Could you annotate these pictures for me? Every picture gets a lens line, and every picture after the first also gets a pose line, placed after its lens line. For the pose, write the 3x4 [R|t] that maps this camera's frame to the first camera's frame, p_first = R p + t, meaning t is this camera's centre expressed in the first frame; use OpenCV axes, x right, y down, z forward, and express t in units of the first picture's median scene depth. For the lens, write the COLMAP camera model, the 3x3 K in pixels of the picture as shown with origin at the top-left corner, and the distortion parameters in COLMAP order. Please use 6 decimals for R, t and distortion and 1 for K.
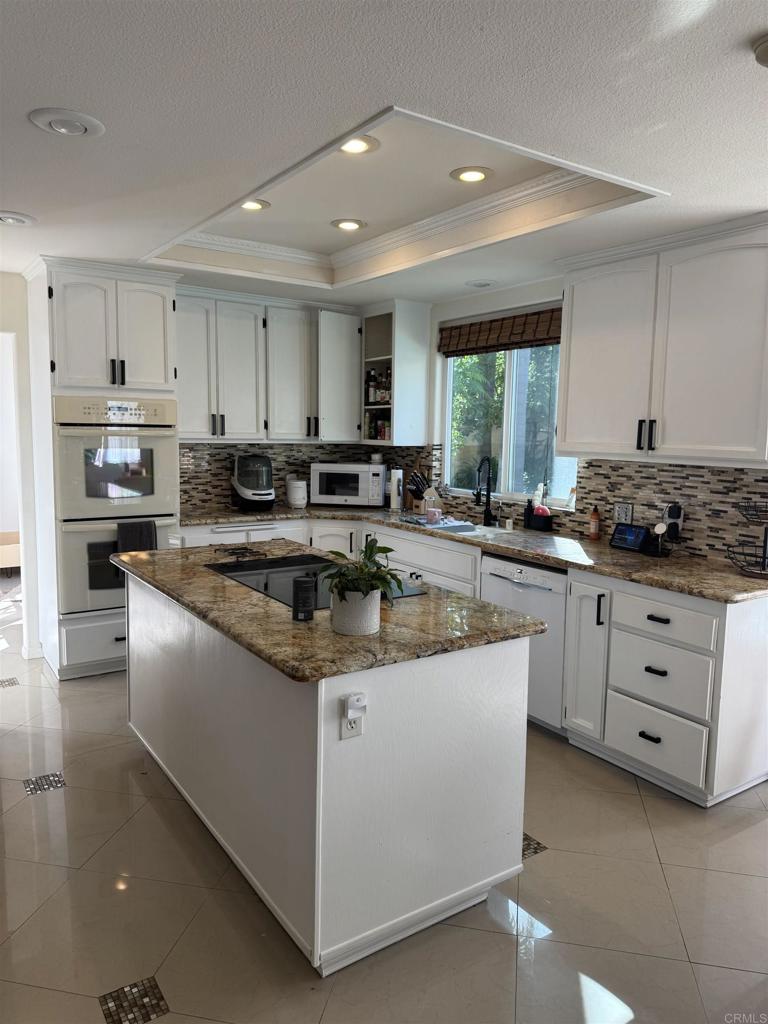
lens RADIAL K [[723.3, 0, 388.1], [0, 723.3, 510.6], [0, 0, 1]] dist [0.004179, -0.003874]
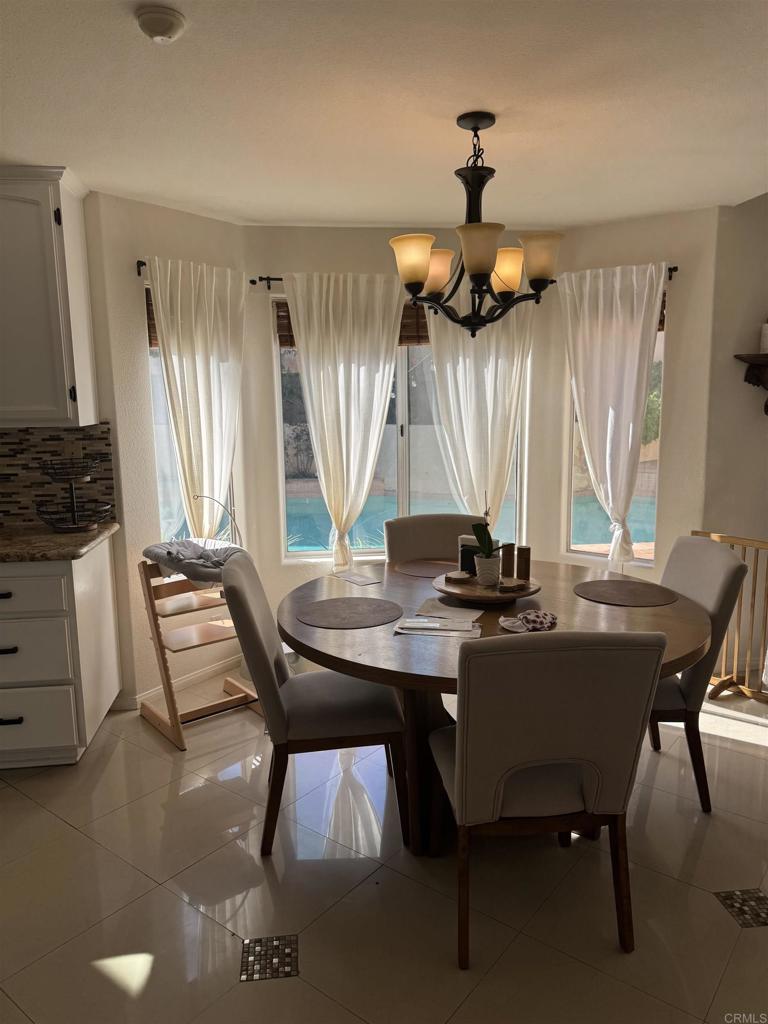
lens RADIAL K [[723.3, 0, 388.1], [0, 723.3, 513.1], [0, 0, 1]] dist [0.004179, -0.003874]
pose [[0.457221, -0.168672, 0.873212, -0.169622], [0.125207, 0.984280, 0.124567, -0.006243], [-0.880495, 0.052378, 0.471152, 0.104832]]
